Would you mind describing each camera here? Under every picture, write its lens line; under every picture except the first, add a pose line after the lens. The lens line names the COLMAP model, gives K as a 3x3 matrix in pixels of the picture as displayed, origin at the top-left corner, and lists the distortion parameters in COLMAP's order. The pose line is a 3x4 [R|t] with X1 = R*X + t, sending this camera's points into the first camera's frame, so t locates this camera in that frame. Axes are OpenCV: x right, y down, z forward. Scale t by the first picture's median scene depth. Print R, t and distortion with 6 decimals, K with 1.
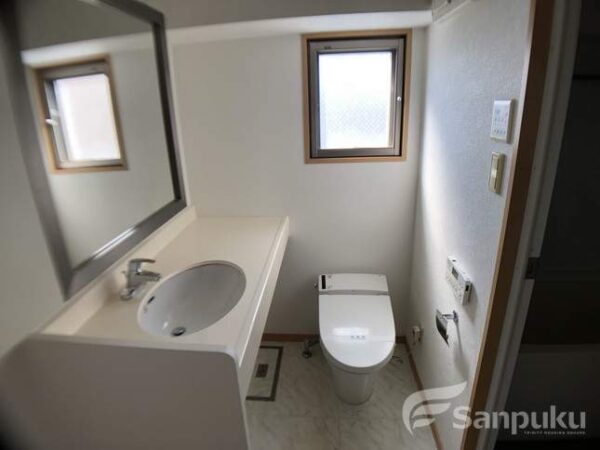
lens RADIAL K [[352.6, 0, 290.4], [0, 352.6, 223.1], [0, 0, 1]] dist [-0.080533, -0.000199]
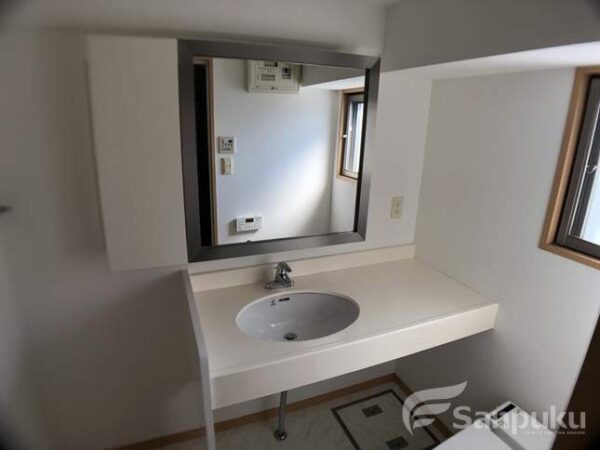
lens RADIAL K [[352.6, 0, 290.4], [0, 352.6, 223.1], [0, 0, 1]] dist [-0.080533, -0.000199]
pose [[0.440891, 0.318103, -0.839301, 0.416287], [-0.334157, 0.926044, 0.175445, -0.185790], [0.833039, 0.203106, 0.514581, 0.255806]]
